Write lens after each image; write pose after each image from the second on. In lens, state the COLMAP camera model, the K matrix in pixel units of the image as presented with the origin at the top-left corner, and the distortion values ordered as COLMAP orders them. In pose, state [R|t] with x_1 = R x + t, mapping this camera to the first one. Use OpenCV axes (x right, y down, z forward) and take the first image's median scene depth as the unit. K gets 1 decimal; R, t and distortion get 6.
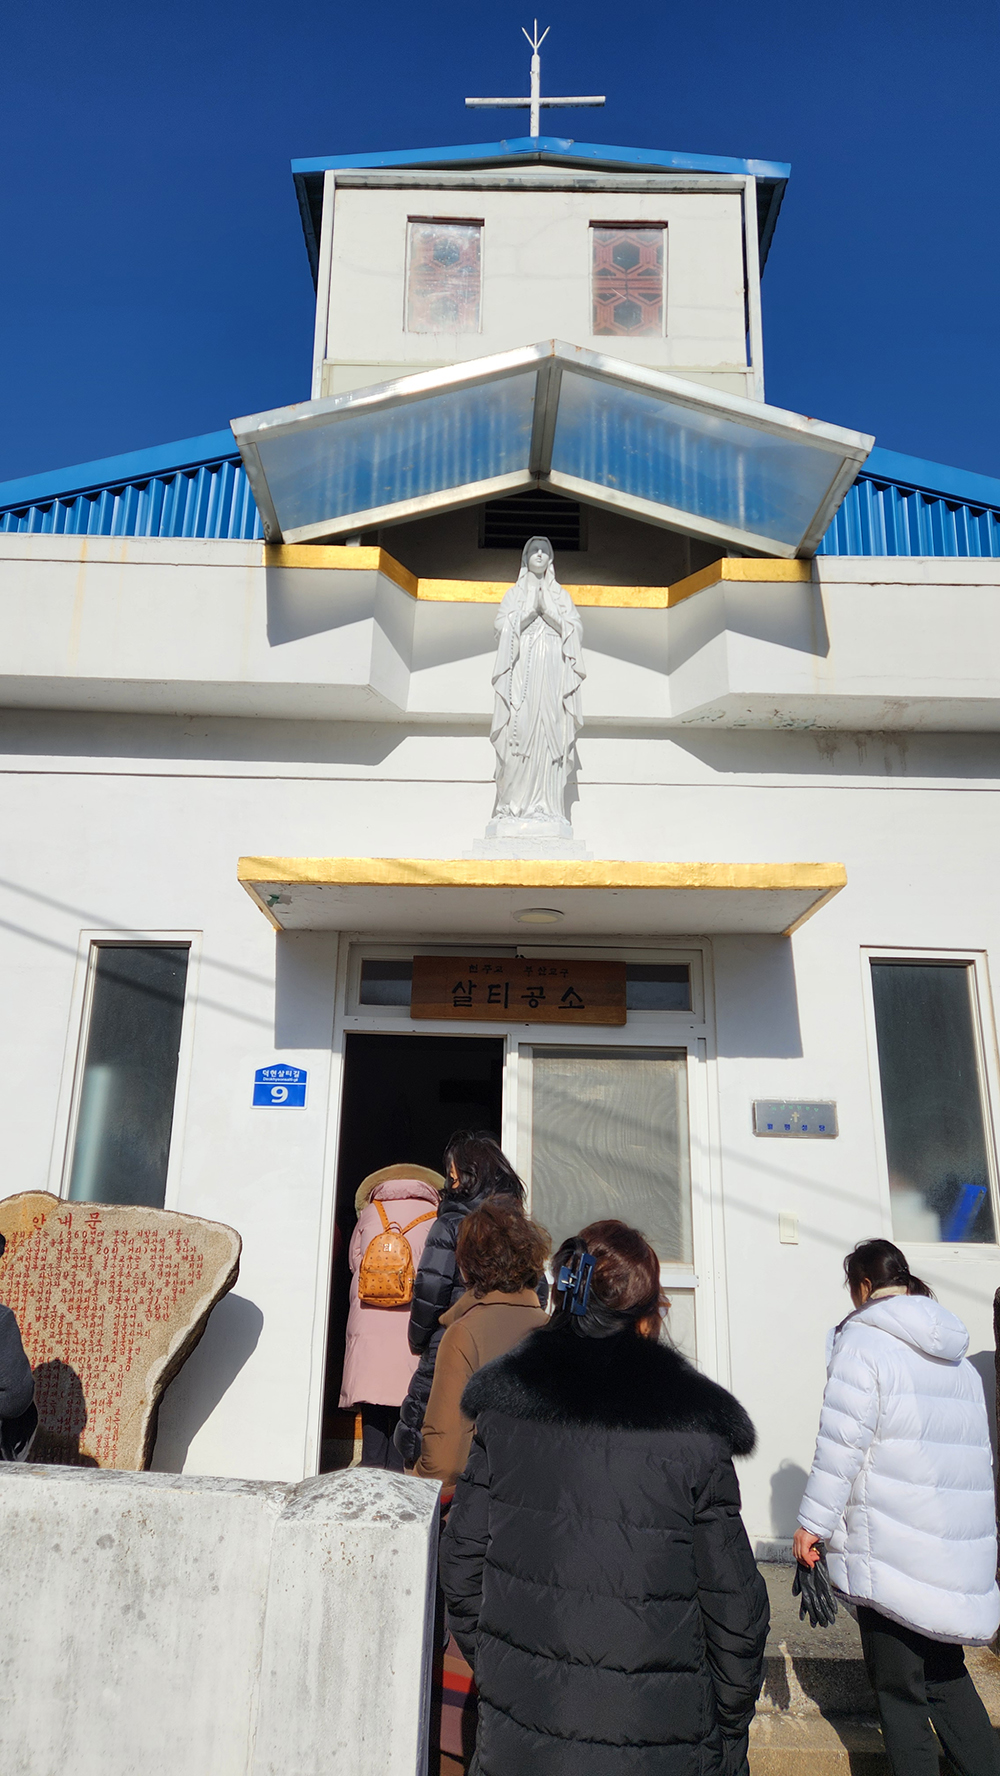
lens RADIAL K [[1202.5, 0, 478.5], [0, 1202.5, 876.3], [0, 0, 1]] dist [0.081579, -0.044701]
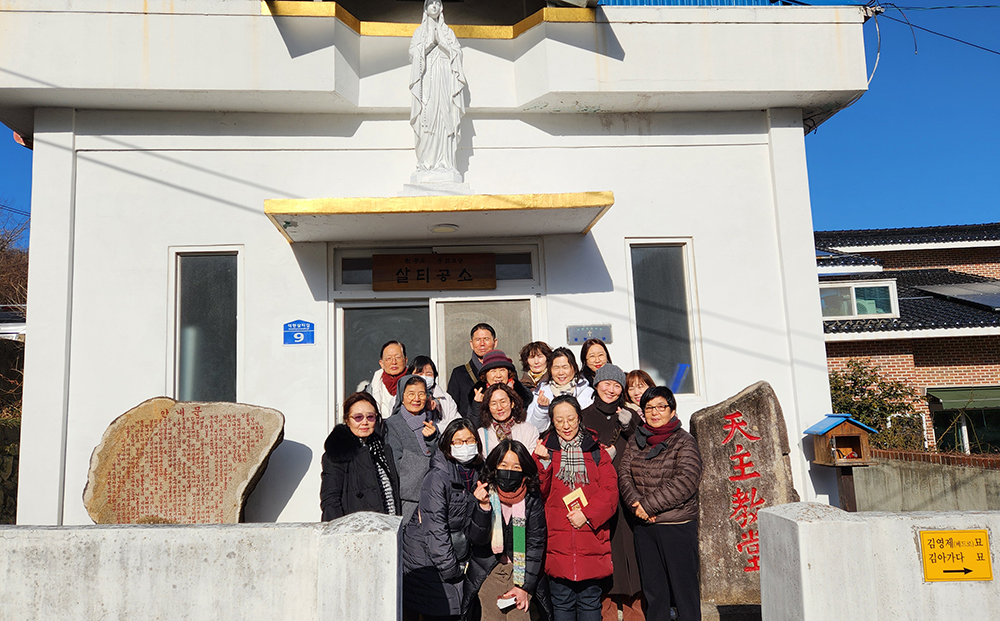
lens RADIAL K [[748.7, 0, 486.3], [0, 748.7, 315.8], [0, 0, 1]] dist [0.073438, -0.033322]
pose [[0.994332, -0.050407, 0.093615, 0.003190], [0.036201, 0.988373, 0.147676, 0.000314], [-0.099970, -0.143450, 0.984595, -0.084909]]
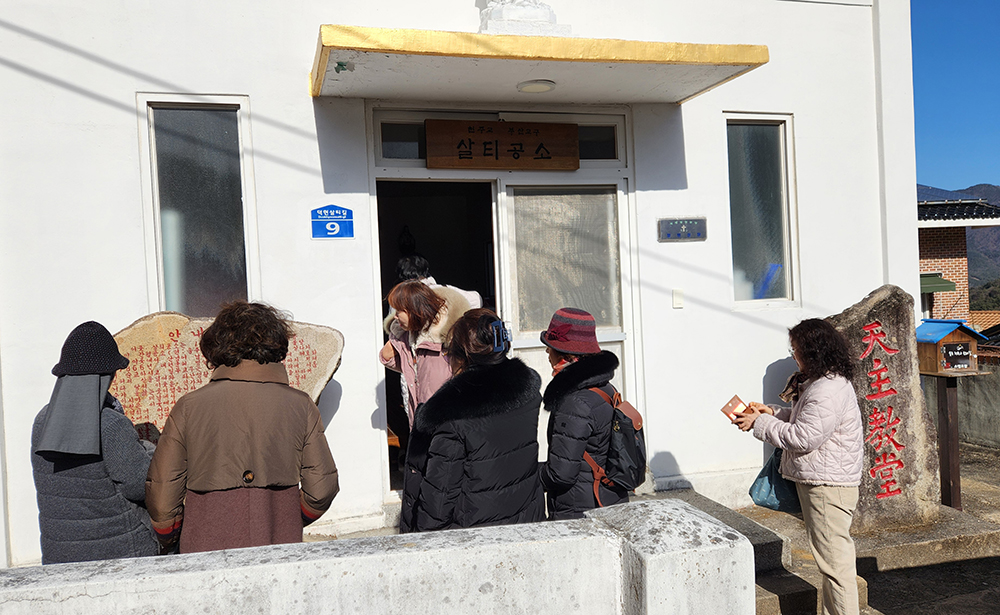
lens RADIAL K [[734.2, 0, 494.0], [0, 734.2, 309.7], [0, 0, 1]] dist [0.076666, -0.051682]
pose [[0.952050, -0.074096, 0.296833, -0.239395], [-0.015284, 0.957498, 0.288034, 0.033092], [-0.305559, -0.278760, 0.910454, 0.200025]]
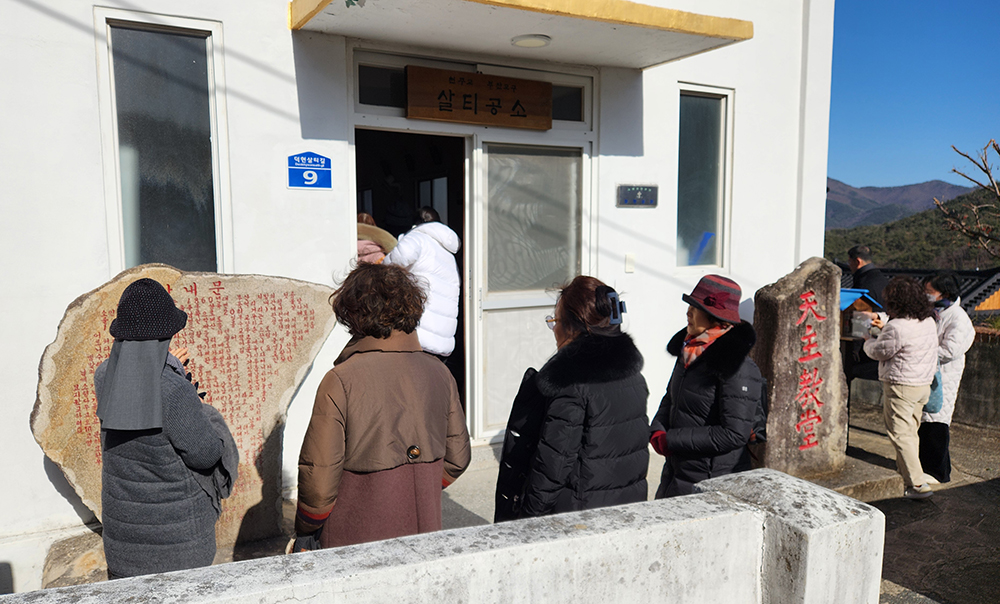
lens RADIAL K [[722.8, 0, 461.4], [0, 722.8, 314.7], [0, 0, 1]] dist [0.068493, -0.047791]
pose [[0.877219, -0.079518, 0.473459, -0.383399], [-0.103405, 0.931746, 0.348076, 0.039810], [-0.468822, -0.354297, 0.809123, 0.291577]]
